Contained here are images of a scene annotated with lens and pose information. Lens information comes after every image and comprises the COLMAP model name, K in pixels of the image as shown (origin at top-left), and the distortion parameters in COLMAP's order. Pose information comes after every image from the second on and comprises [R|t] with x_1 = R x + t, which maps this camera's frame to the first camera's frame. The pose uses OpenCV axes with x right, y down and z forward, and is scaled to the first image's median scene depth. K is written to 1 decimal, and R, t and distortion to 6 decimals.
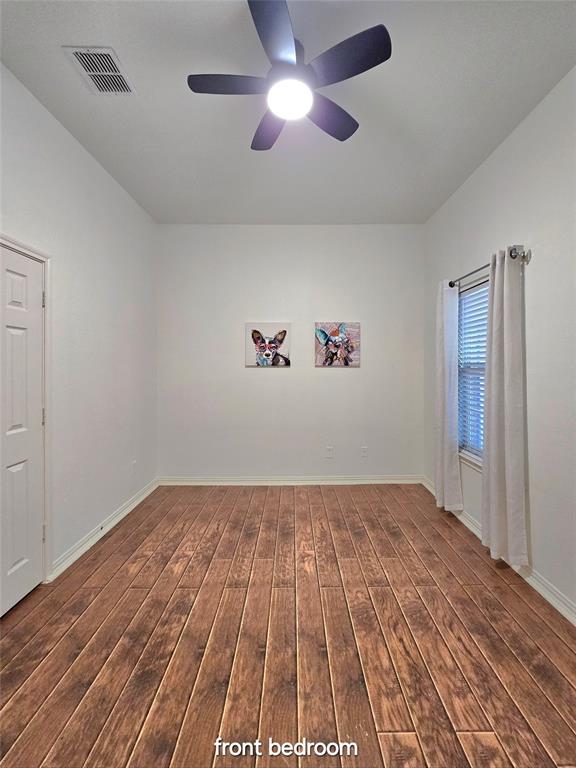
lens RADIAL K [[311.9, 0, 289.1], [0, 311.9, 365.1], [0, 0, 1]] dist [-0.001005, -0.000147]
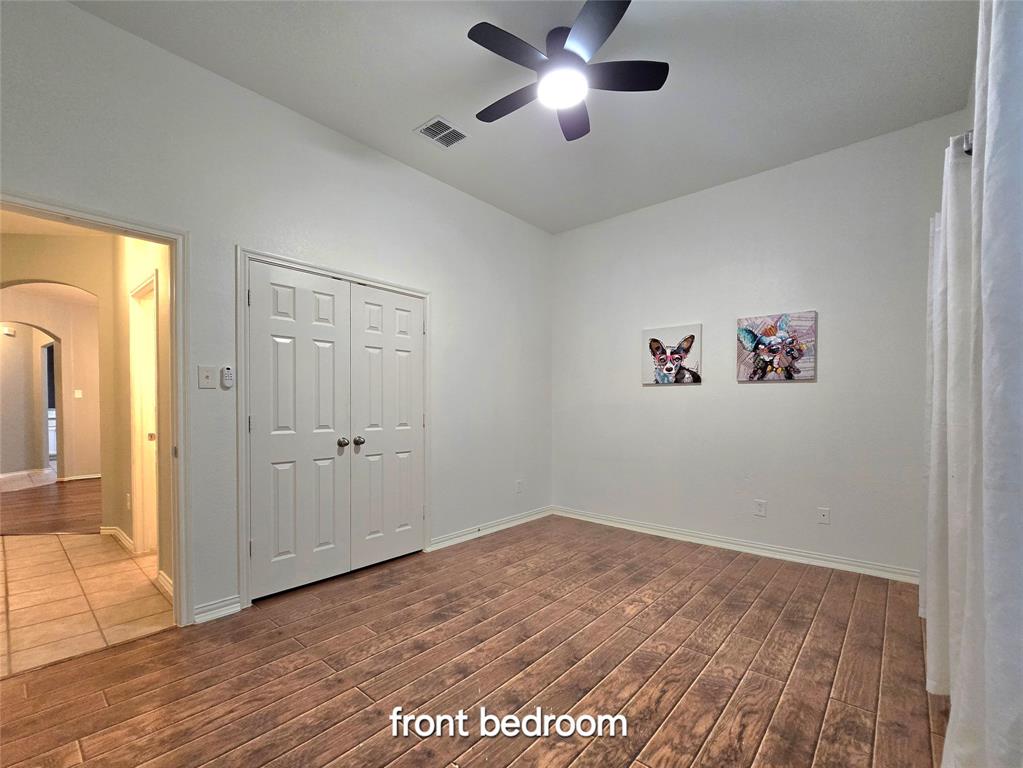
lens RADIAL K [[436.8, 0, 540.8], [0, 436.8, 407.8], [0, 0, 1]] dist [-0.000556, -0.000303]
pose [[0.777272, 0.000520, -0.629165, 0.365225], [0.003950, 0.999976, 0.005706, 0.055460], [0.629152, -0.006920, 0.777251, -0.041339]]
